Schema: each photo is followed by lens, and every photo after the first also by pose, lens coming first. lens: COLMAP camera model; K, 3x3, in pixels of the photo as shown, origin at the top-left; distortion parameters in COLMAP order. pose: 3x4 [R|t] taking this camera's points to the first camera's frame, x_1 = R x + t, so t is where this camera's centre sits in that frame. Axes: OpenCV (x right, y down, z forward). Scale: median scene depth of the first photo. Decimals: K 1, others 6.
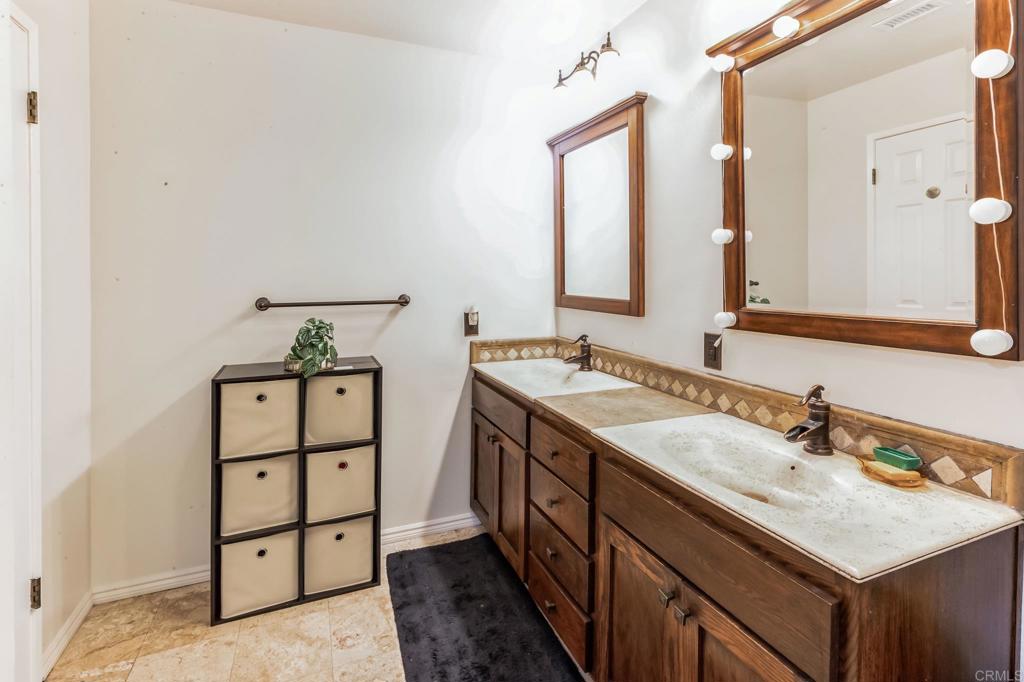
lens RADIAL K [[475.5, 0, 508.0], [0, 475.5, 282.0], [0, 0, 1]] dist [-0.005863, 0.000748]
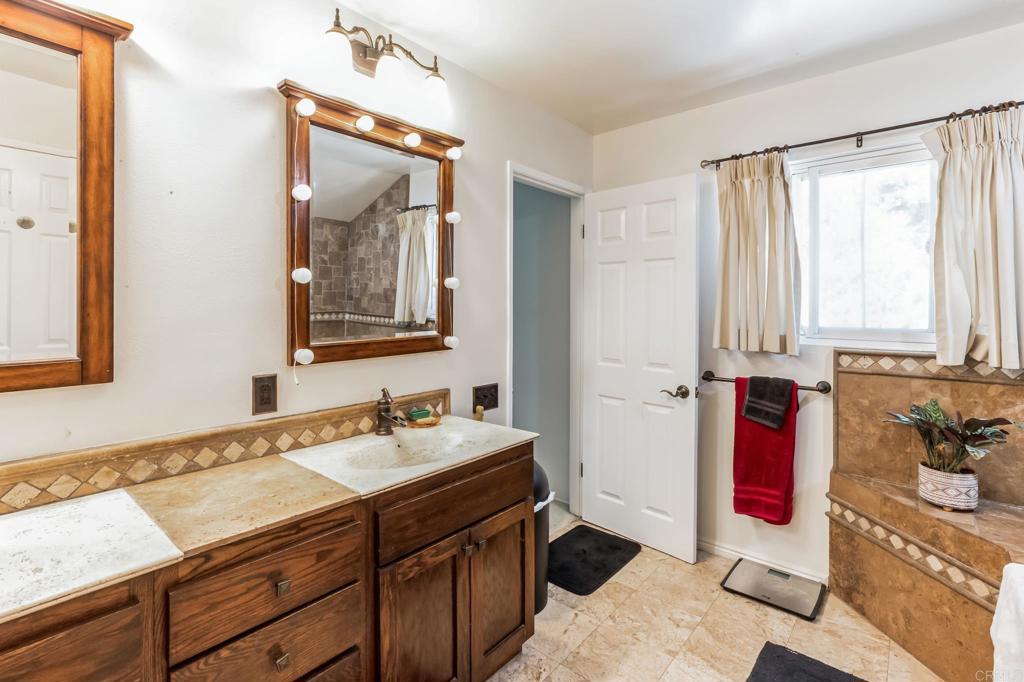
lens RADIAL K [[475.5, 0, 508.0], [0, 475.5, 309.4], [0, 0, 1]] dist [-0.005863, 0.000748]
pose [[-0.440539, -0.001783, 0.897732, -0.659085], [0.014104, 0.999861, 0.008907, -0.024609], [-0.897623, 0.016585, -0.440452, 1.049263]]
